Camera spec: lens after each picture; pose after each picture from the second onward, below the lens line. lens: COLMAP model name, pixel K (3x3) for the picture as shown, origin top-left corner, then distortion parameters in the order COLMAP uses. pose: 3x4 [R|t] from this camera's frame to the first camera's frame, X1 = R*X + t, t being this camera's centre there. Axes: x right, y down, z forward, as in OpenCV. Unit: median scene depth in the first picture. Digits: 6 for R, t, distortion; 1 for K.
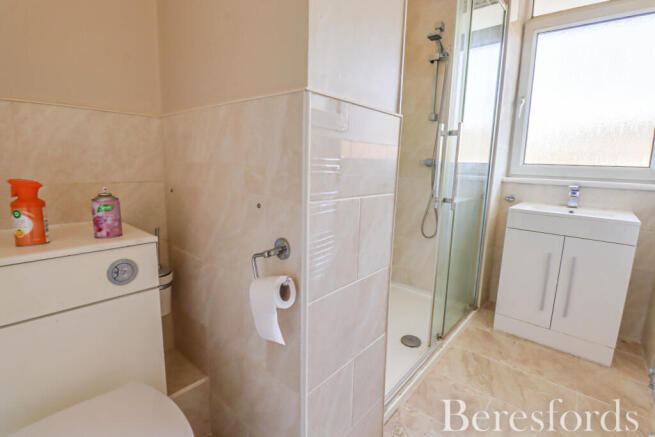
lens RADIAL K [[307.5, 0, 328.1], [0, 307.5, 216.2], [0, 0, 1]] dist [0.002034, -0.011631]
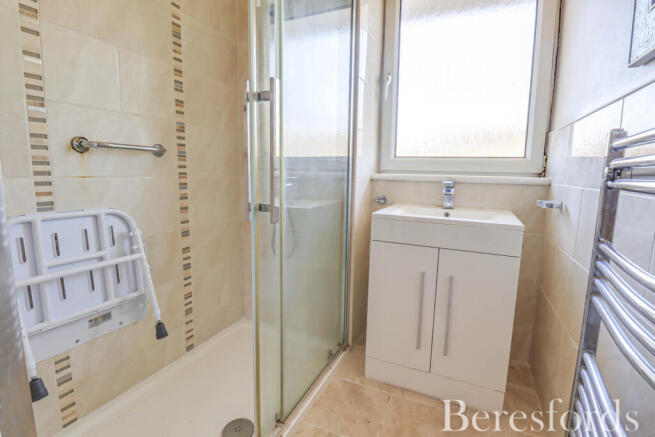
lens RADIAL K [[307.5, 0, 328.1], [0, 307.5, 216.2], [0, 0, 1]] dist [0.002034, -0.011631]
pose [[0.963145, -0.049662, 0.264360, 0.285512], [0.053443, 0.998545, -0.007125, -0.020008], [-0.263622, 0.020991, 0.964398, 0.312514]]
